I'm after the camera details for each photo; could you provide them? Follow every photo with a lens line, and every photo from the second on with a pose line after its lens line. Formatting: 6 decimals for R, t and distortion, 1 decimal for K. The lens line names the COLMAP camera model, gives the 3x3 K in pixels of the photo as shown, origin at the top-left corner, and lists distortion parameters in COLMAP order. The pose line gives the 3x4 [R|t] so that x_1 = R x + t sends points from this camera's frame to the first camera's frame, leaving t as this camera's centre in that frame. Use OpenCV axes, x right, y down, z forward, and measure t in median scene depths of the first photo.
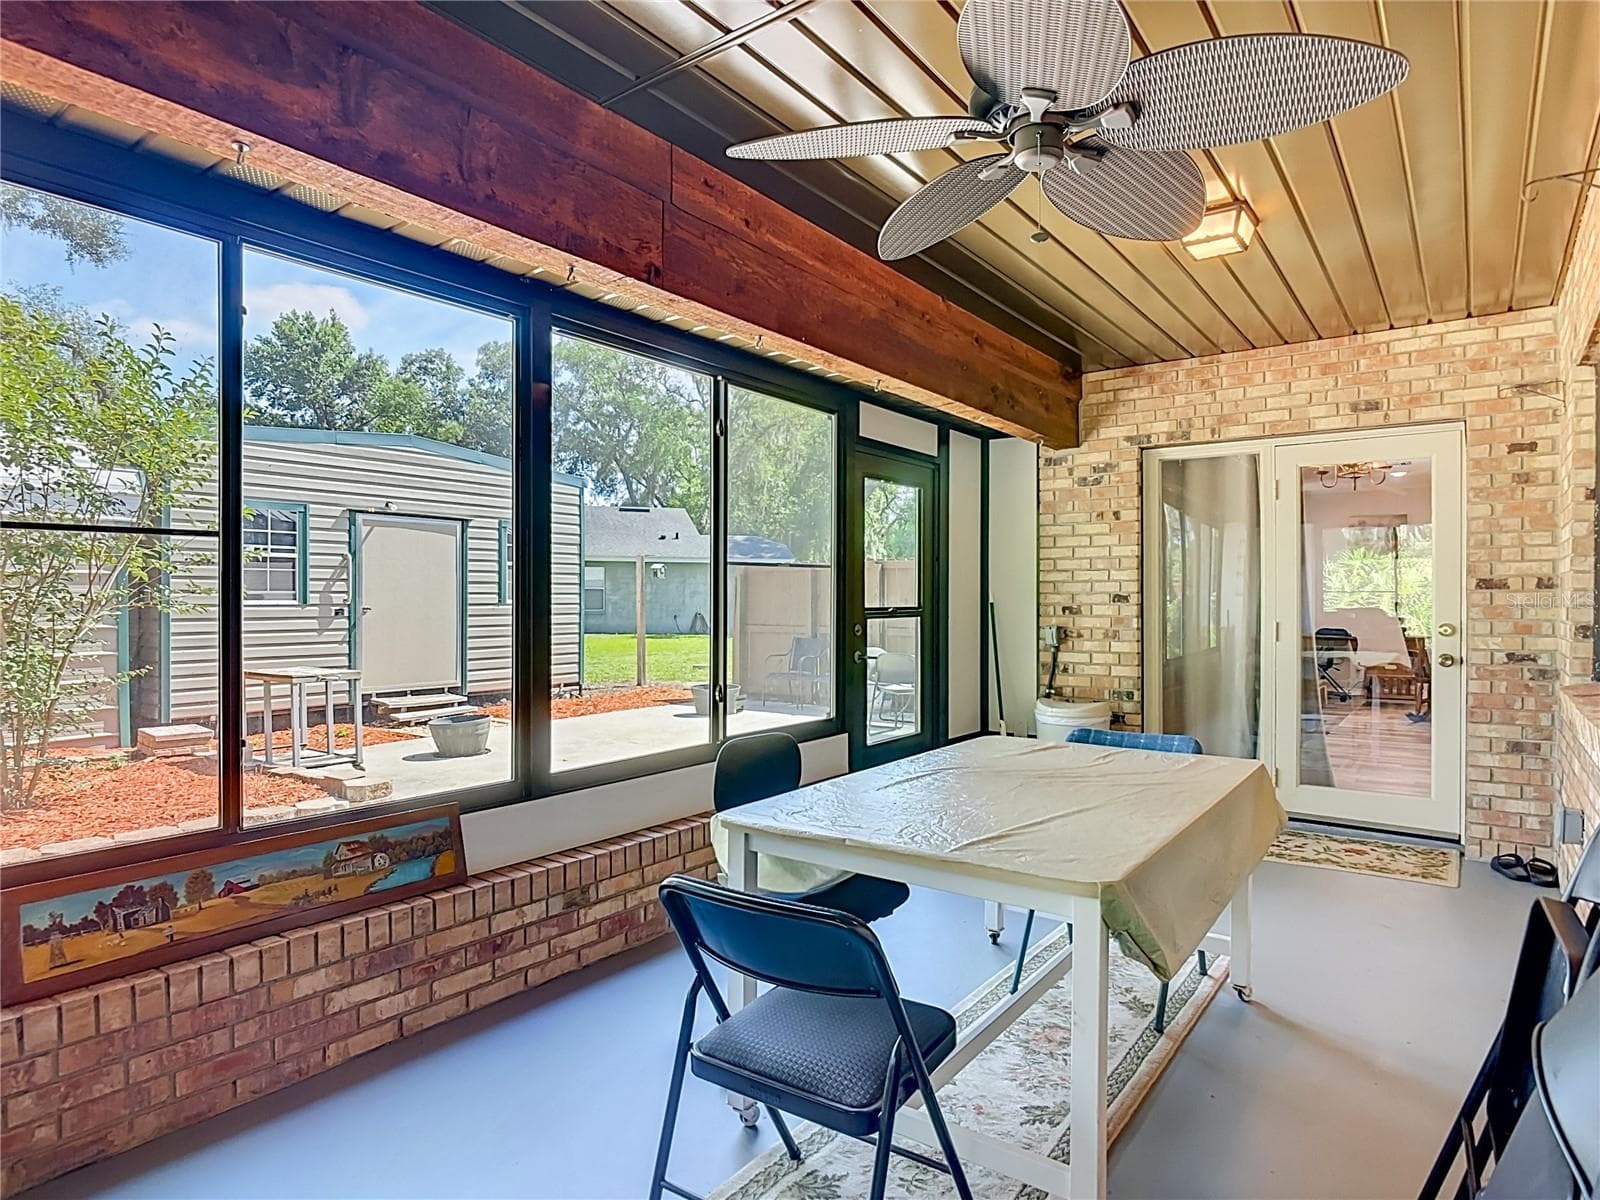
lens RADIAL K [[920.7, 0, 791.0], [0, 920.7, 601.9], [0, 0, 1]] dist [-0.022650, 0.000287]
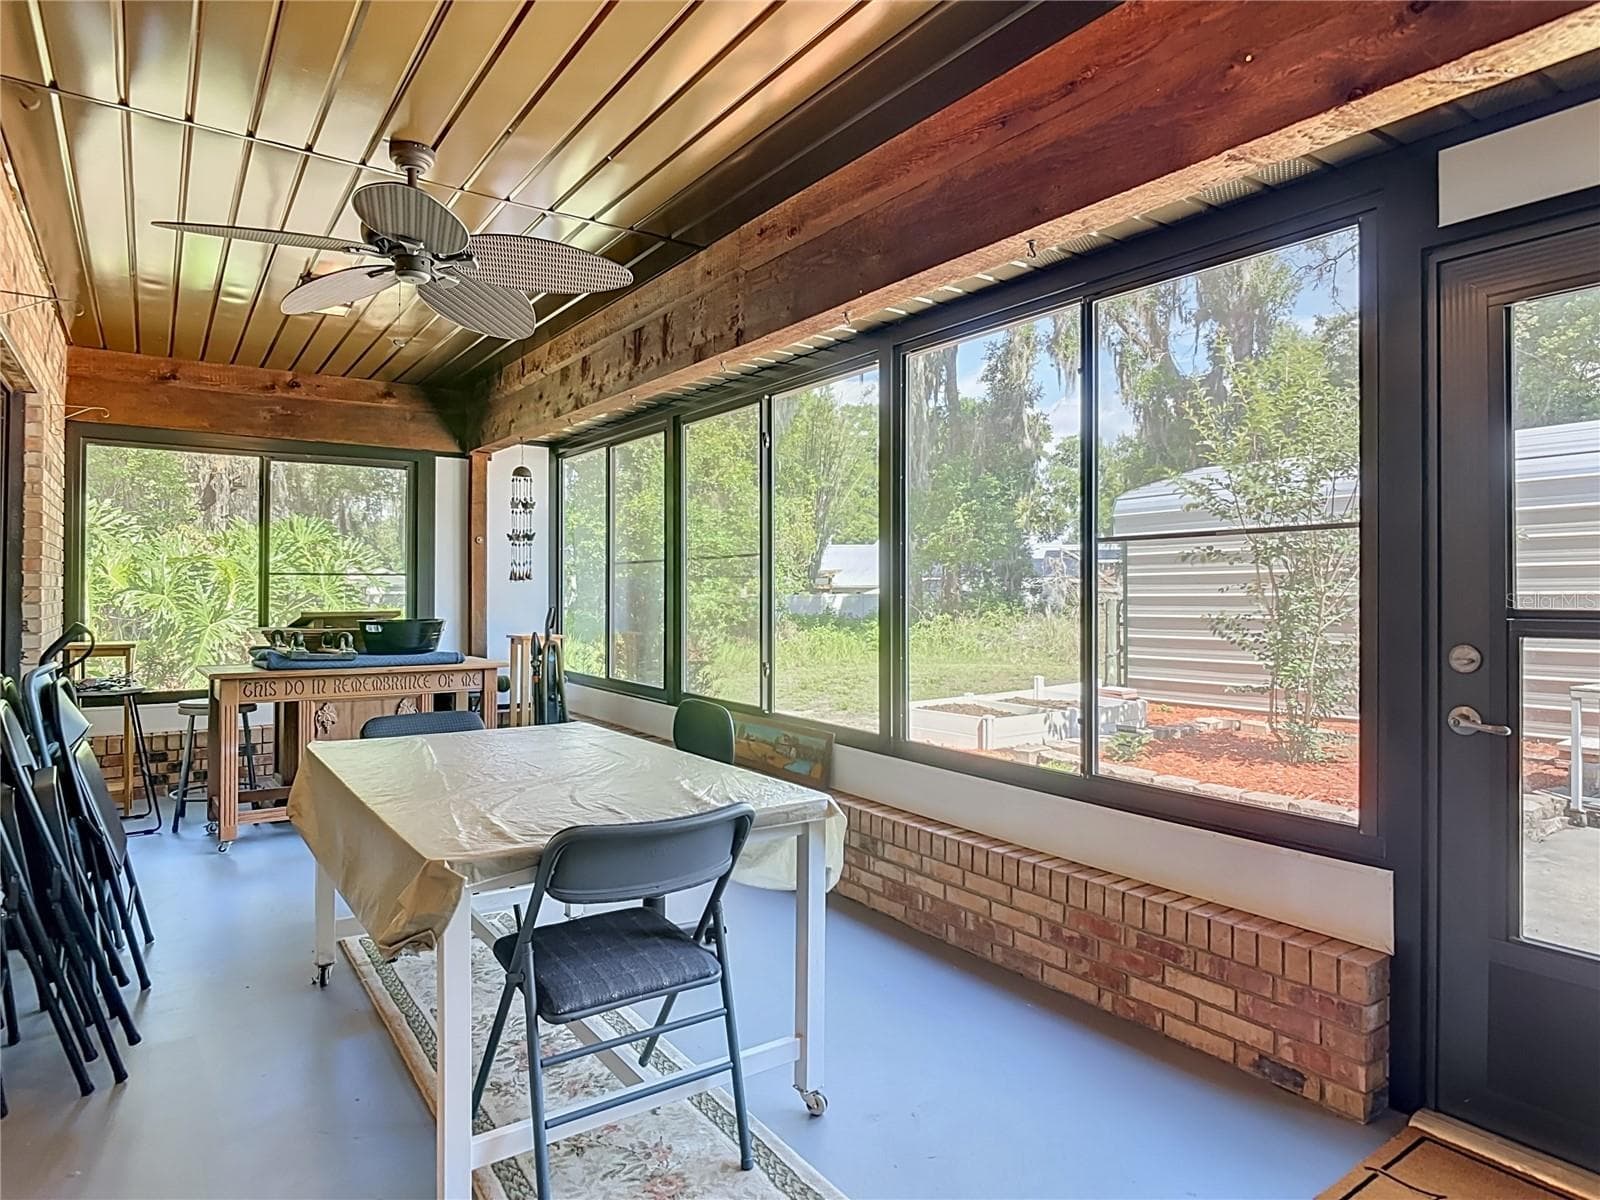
lens RADIAL K [[920.7, 0, 795.3], [0, 920.7, 572.4], [0, 0, 1]] dist [-0.022650, 0.000287]
pose [[-0.304619, -0.019654, -0.952271, 0.282533], [-0.006058, 0.999807, -0.018698, 0.000207], [0.952455, 0.000073, -0.304679, 0.393474]]
